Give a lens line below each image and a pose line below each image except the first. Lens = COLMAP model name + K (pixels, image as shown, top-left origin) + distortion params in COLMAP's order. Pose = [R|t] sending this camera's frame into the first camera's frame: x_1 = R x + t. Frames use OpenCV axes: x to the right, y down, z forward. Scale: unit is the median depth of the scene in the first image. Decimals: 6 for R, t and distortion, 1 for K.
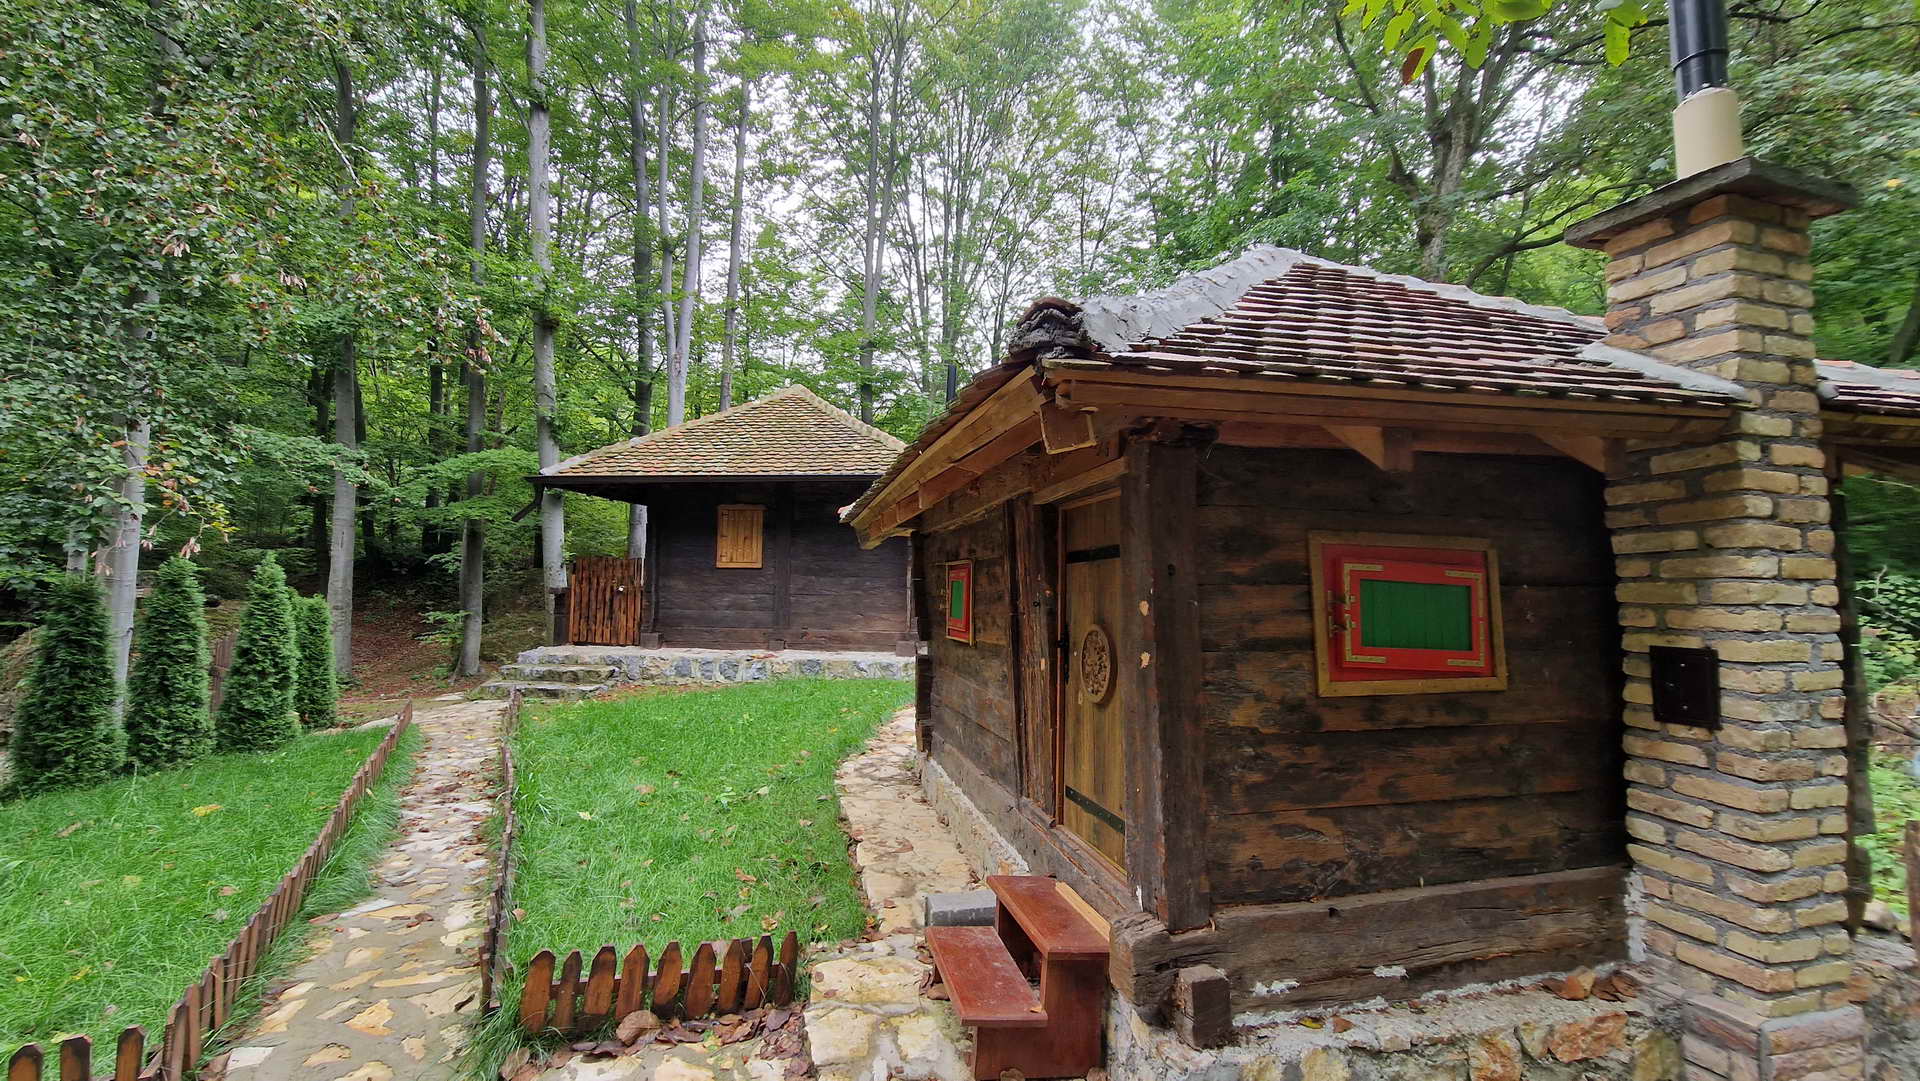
lens RADIAL K [[778.1, 0, 950.7], [0, 778.1, 541.6], [0, 0, 1]] dist [0.001292, -0.000412]
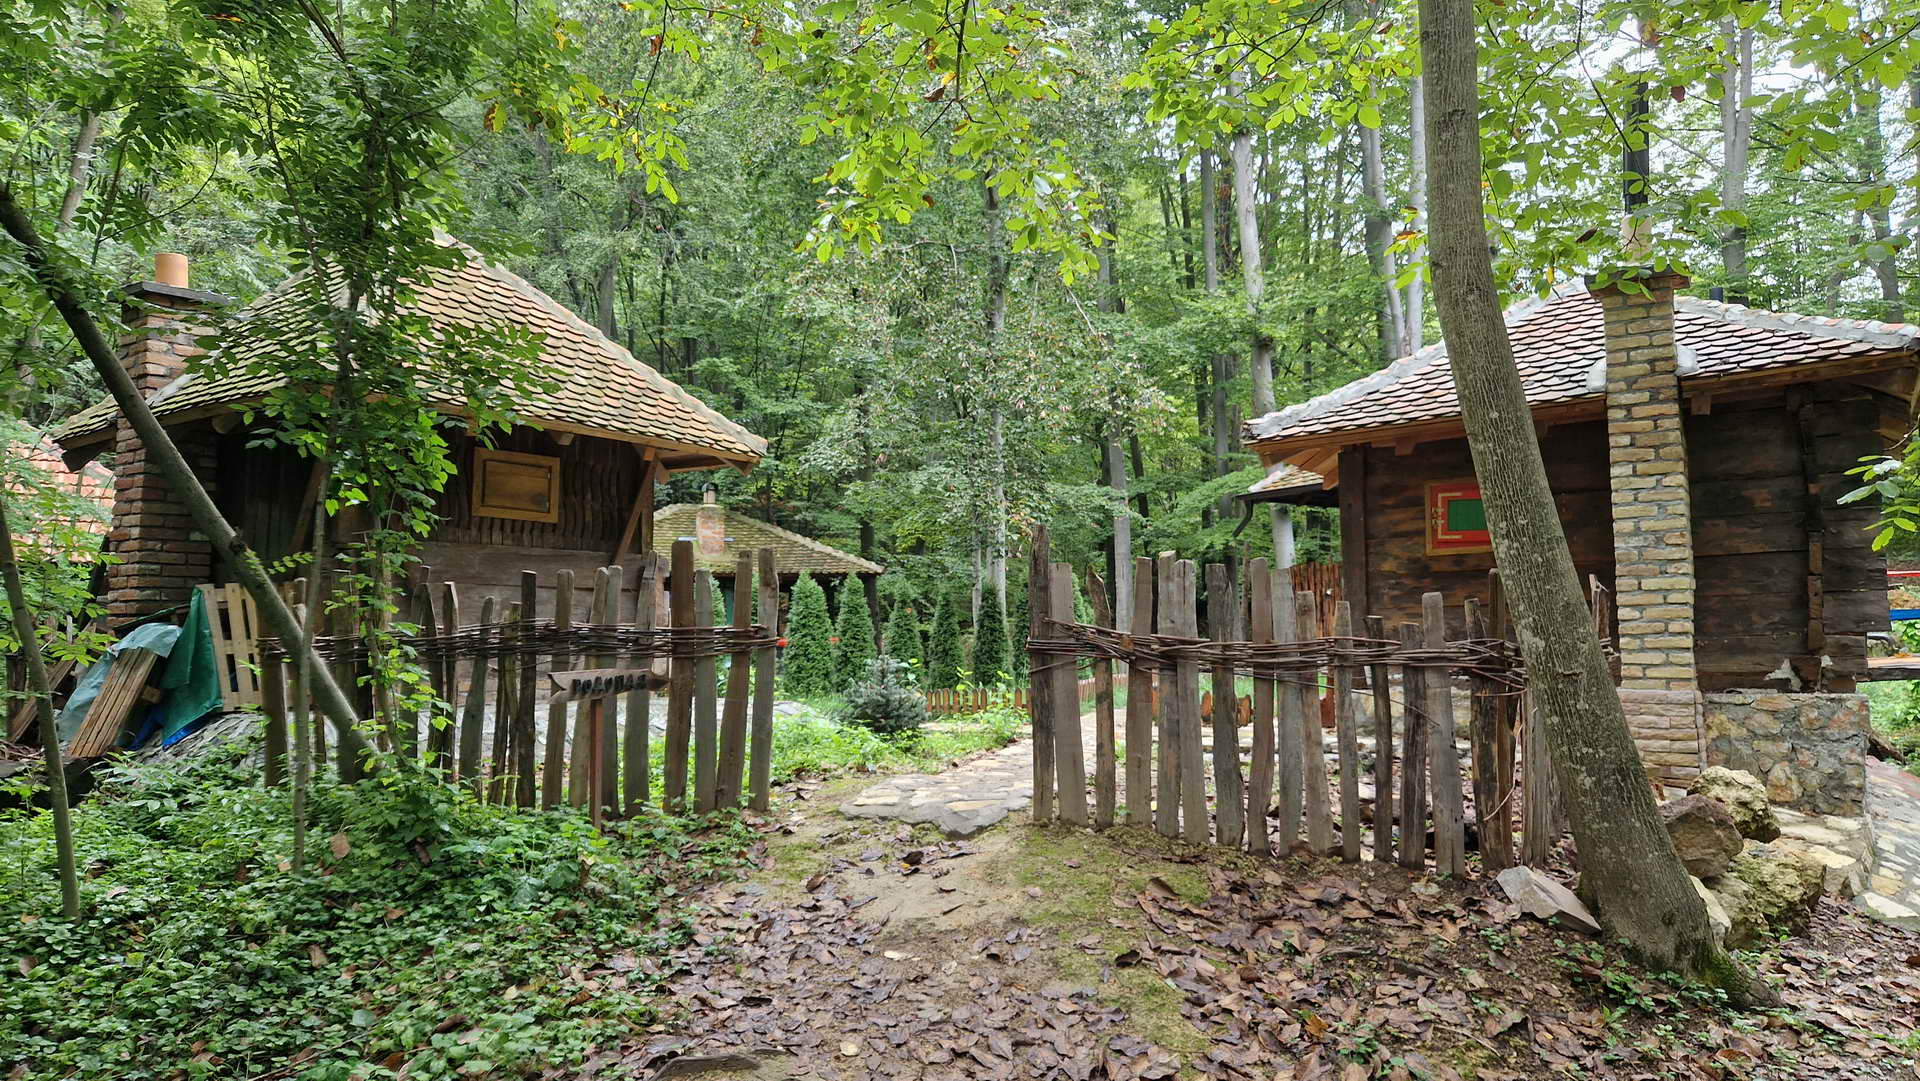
lens RADIAL K [[1292.2, 0, 959.0], [0, 1292.2, 541.7], [0, 0, 1]] dist [0.000259, 0.000039]
pose [[0.687035, -0.090081, -0.721019, 0.663331], [0.065995, 0.995920, -0.061541, 0.089812], [0.723621, -0.005303, 0.690177, -0.742629]]
